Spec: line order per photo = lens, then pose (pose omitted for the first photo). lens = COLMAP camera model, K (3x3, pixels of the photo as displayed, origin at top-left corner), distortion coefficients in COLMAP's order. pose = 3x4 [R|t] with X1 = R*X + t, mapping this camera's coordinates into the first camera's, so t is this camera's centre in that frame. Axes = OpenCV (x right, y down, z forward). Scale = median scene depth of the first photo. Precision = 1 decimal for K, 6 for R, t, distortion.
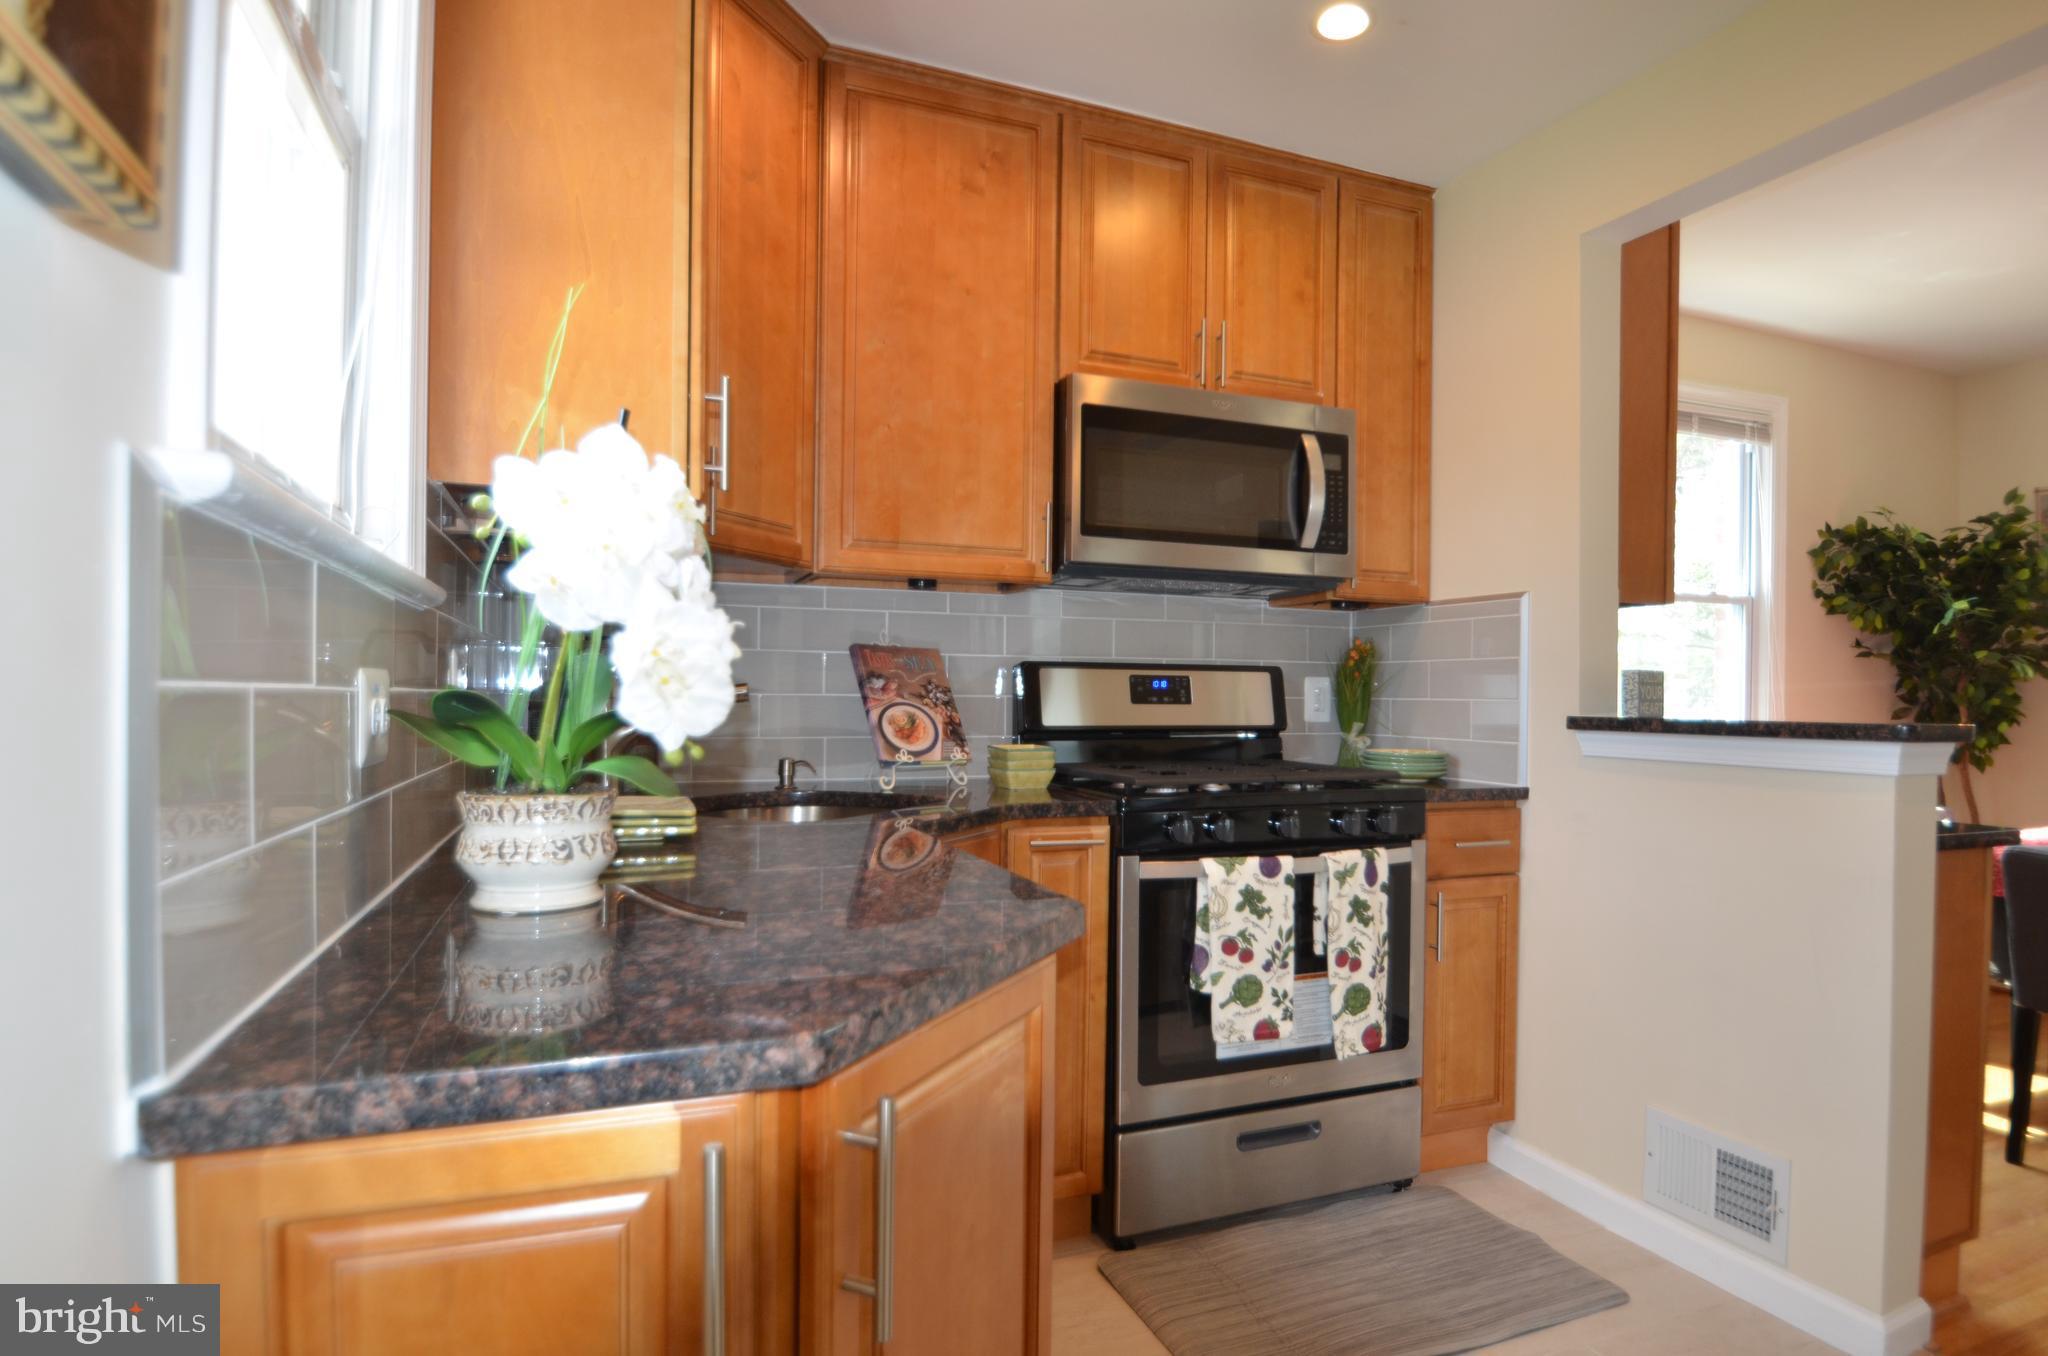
lens RADIAL K [[1090.5, 0, 1051.3], [0, 1090.5, 700.0], [0, 0, 1]] dist [-0.005597, -0.014882]
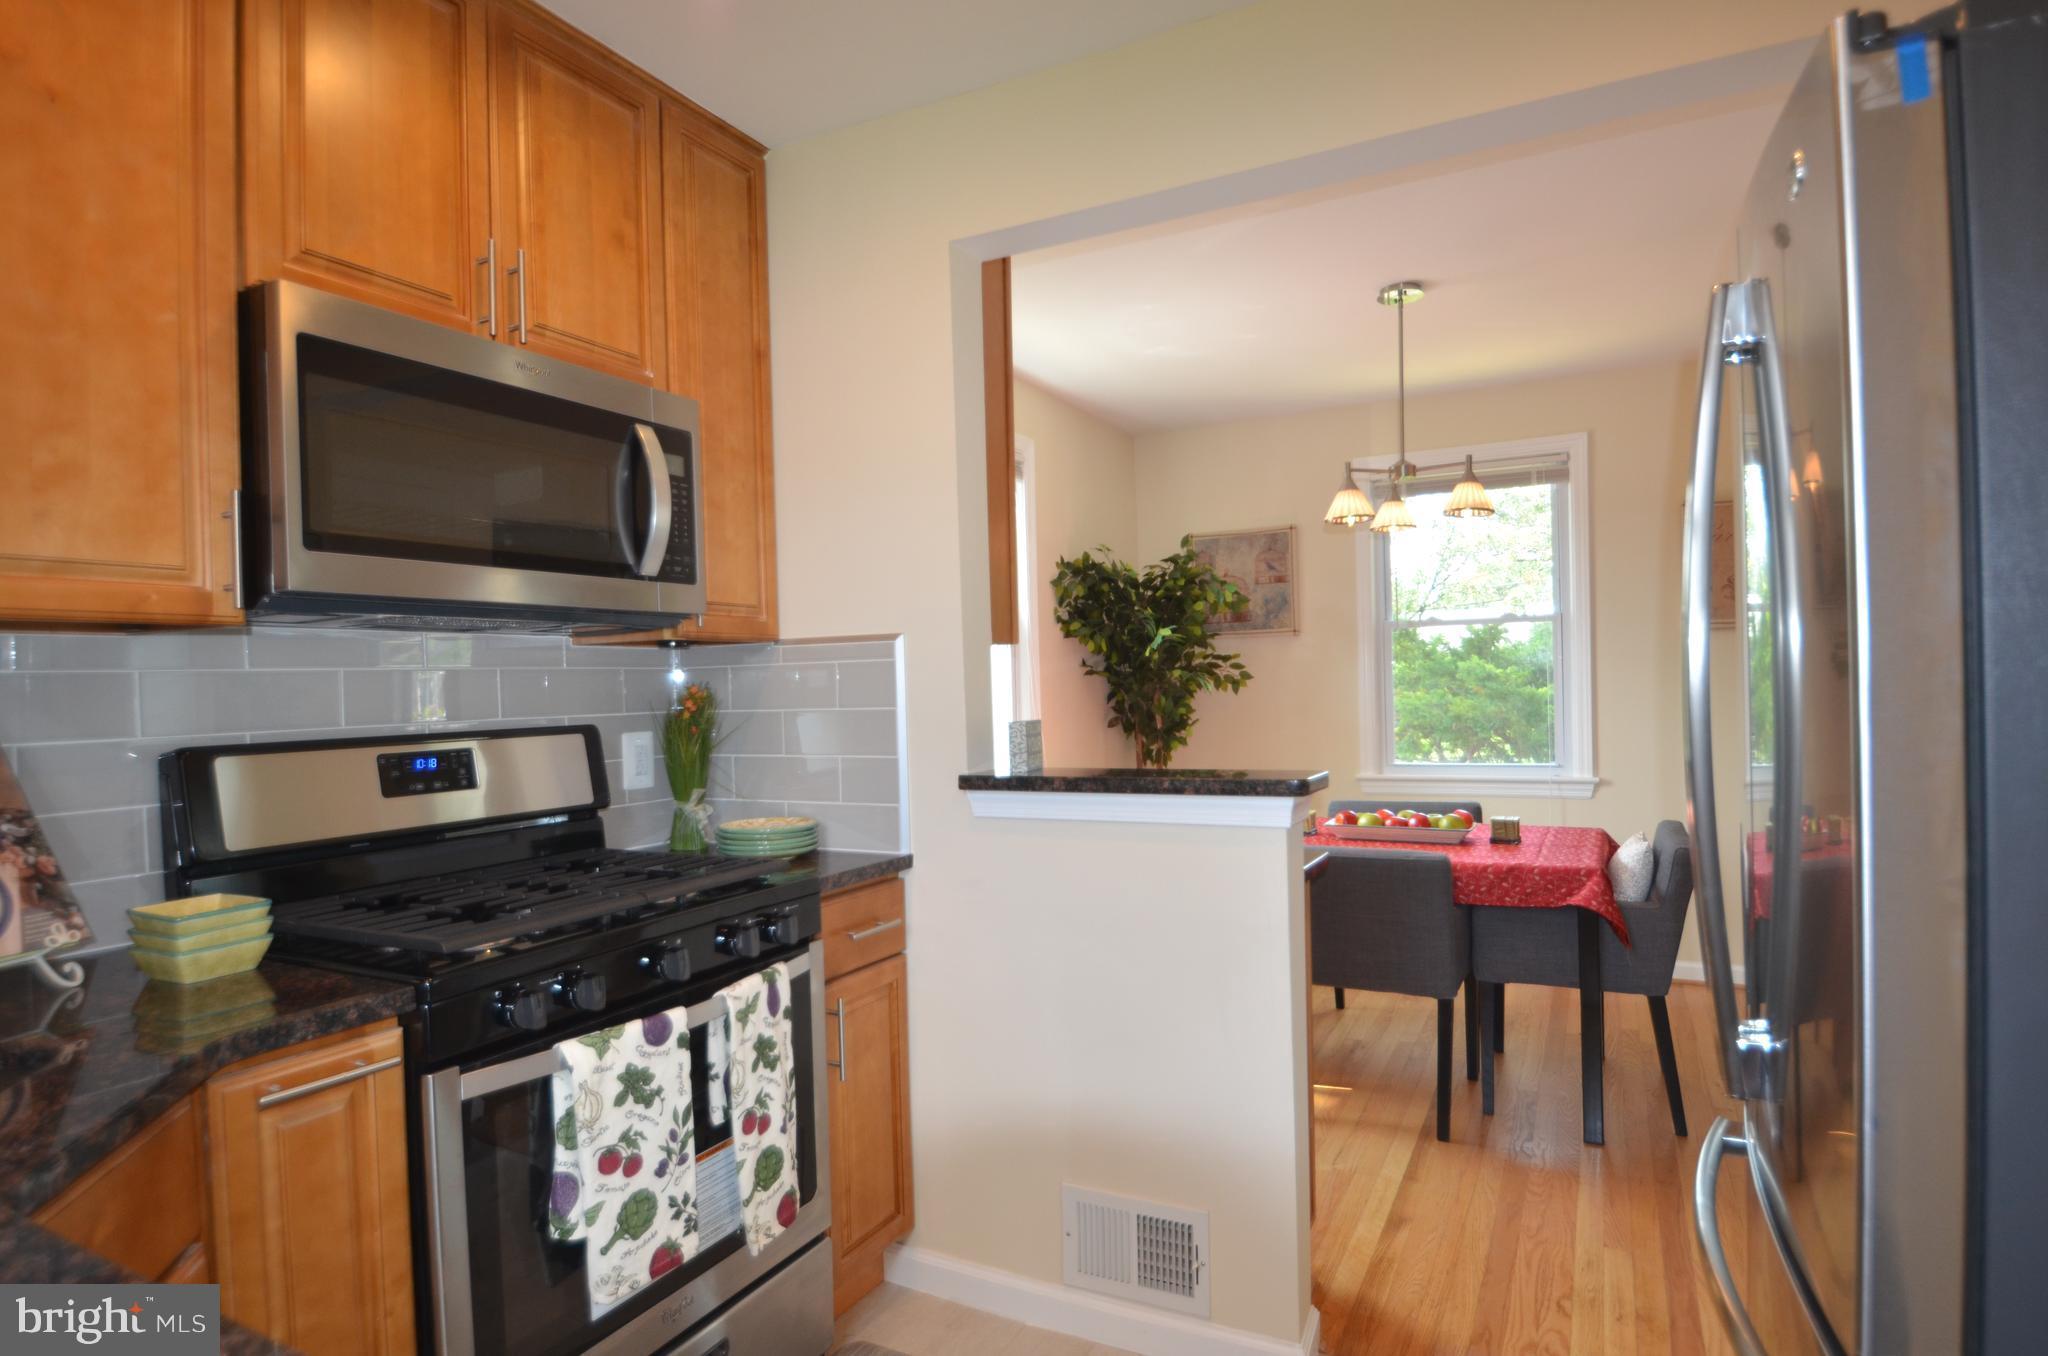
lens RADIAL K [[1090.5, 0, 1051.3], [0, 1090.5, 700.0], [0, 0, 1]] dist [-0.005597, -0.014882]
pose [[0.755134, -0.041124, 0.654280, -0.055417], [0.039041, 0.999080, 0.017738, -0.058687], [-0.654407, 0.012149, 0.756045, 0.260108]]
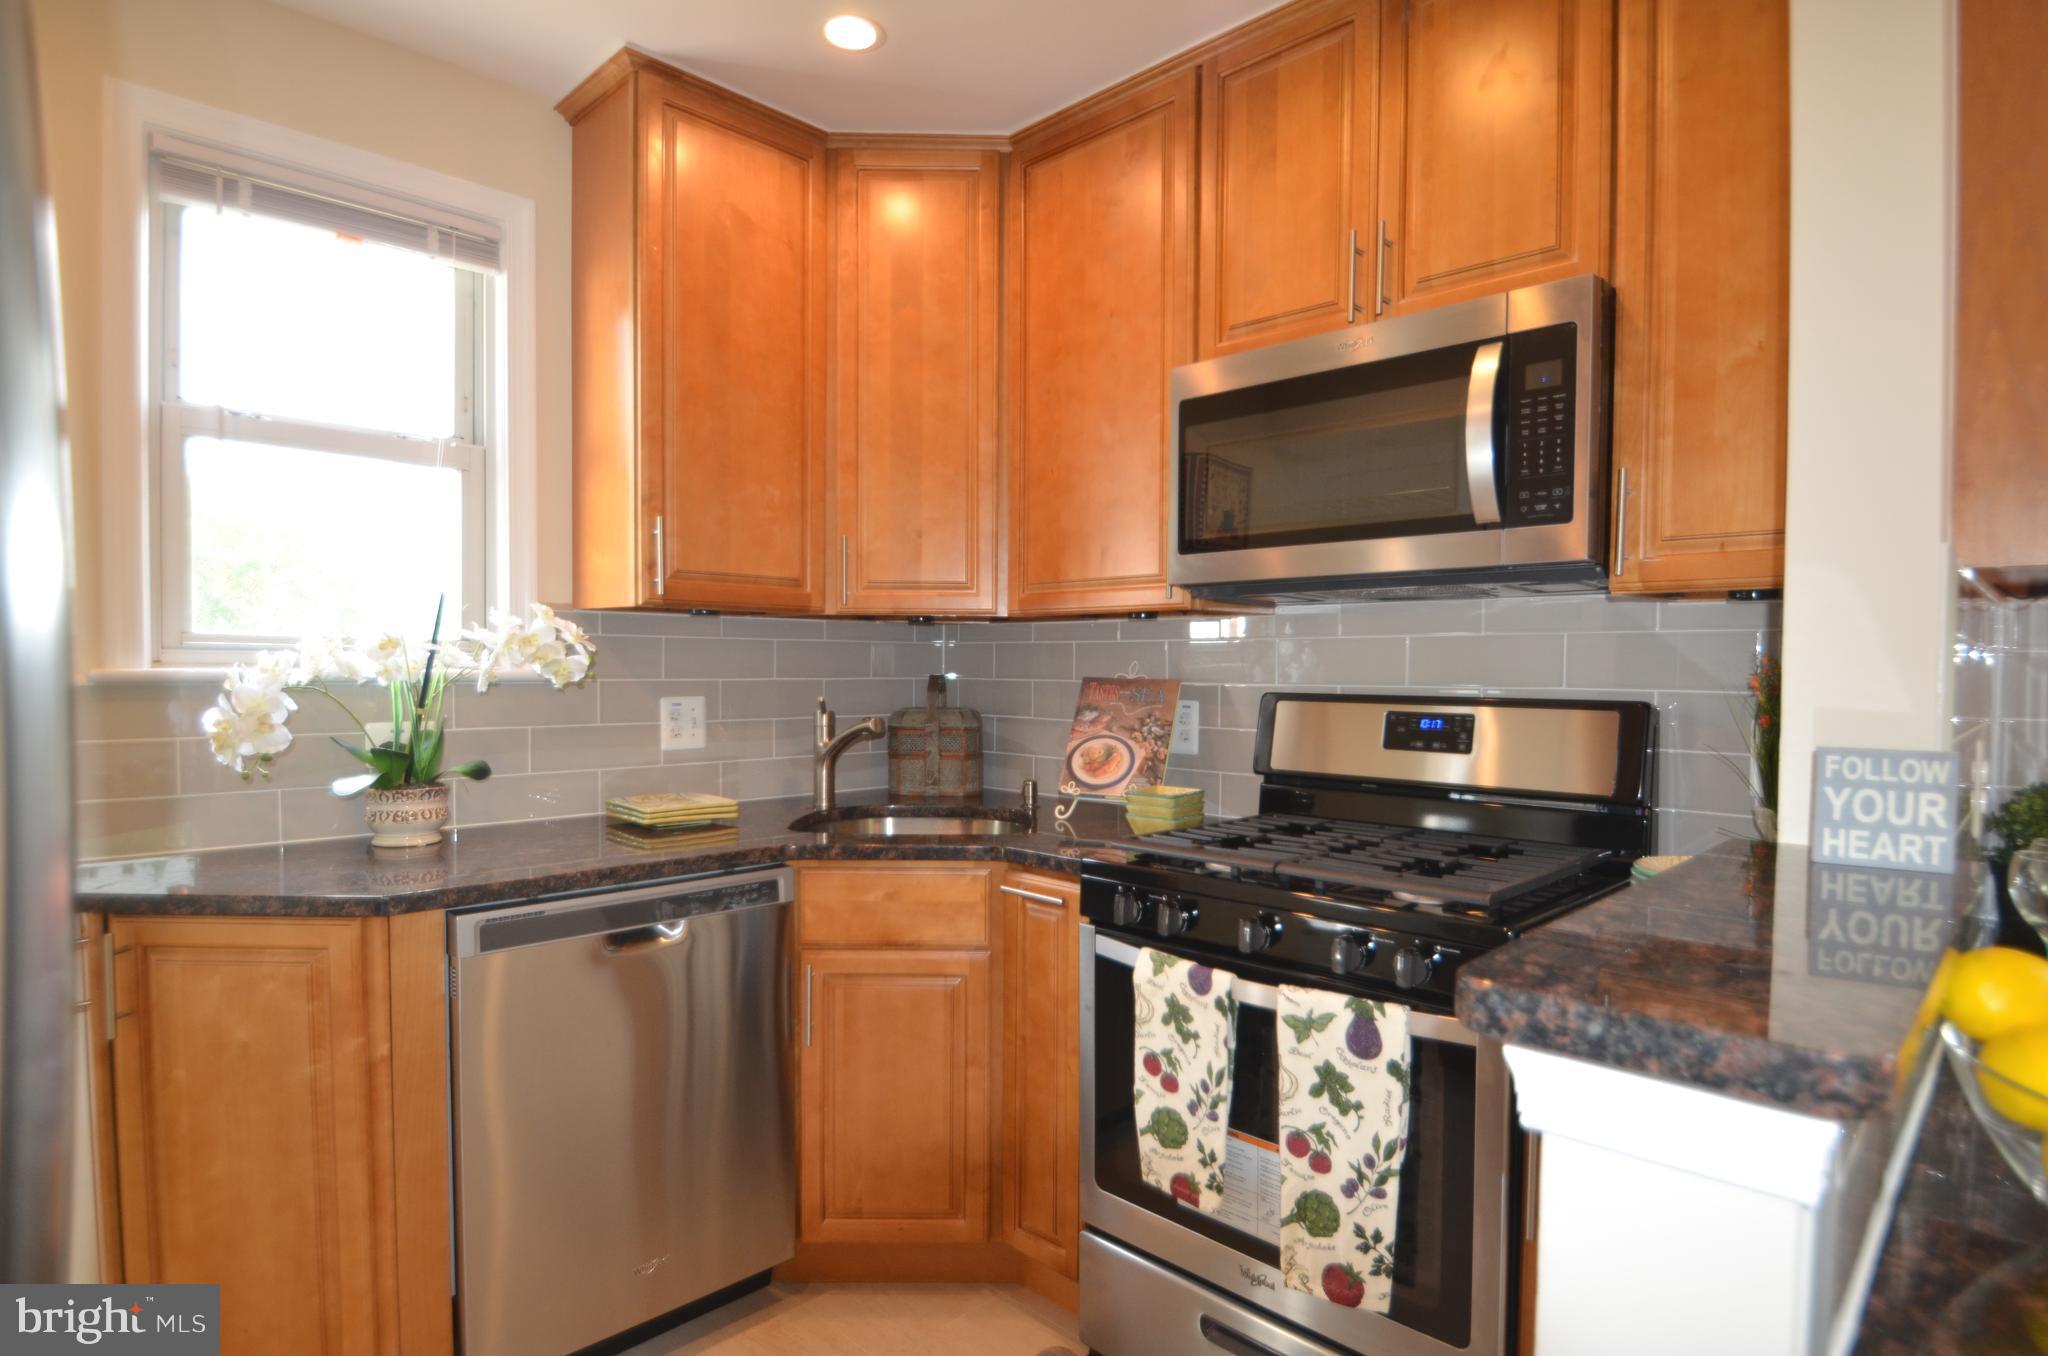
lens RADIAL K [[1090.5, 0, 1051.3], [0, 1090.5, 700.0], [0, 0, 1]] dist [-0.005597, -0.014882]
pose [[0.408099, 0.021470, -0.912685, 0.758085], [-0.007687, 0.999769, 0.020081, -0.049885], [0.912905, -0.001179, 0.408169, 0.535753]]
